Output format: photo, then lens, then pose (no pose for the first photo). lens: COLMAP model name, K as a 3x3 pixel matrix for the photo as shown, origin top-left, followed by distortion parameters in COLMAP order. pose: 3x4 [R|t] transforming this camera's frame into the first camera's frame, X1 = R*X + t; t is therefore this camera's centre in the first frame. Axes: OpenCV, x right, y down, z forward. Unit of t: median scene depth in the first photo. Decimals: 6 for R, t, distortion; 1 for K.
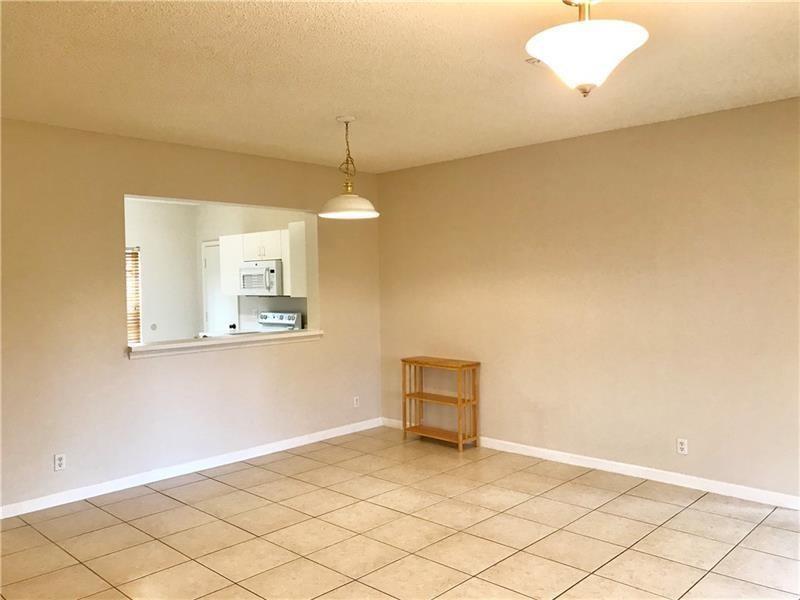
lens RADIAL K [[652.0, 0, 399.4], [0, 652.0, 299.0], [0, 0, 1]] dist [0.004864, 0.004459]
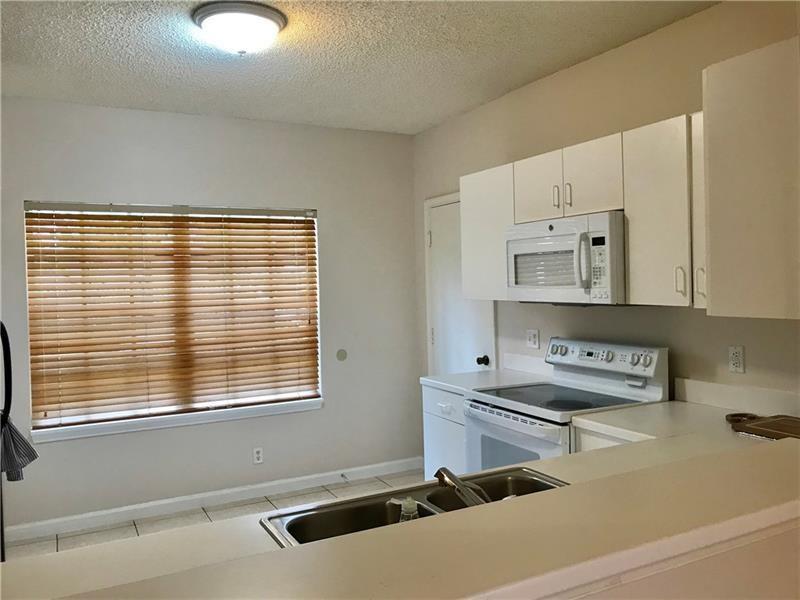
lens RADIAL K [[652.0, 0, 400.8], [0, 652.0, 298.2], [0, 0, 1]] dist [0.004864, 0.004459]
pose [[0.945668, 0.003671, -0.325114, -0.170902], [-0.000575, 0.999954, 0.009619, -0.011818], [0.325134, -0.008910, 0.945626, 0.566700]]
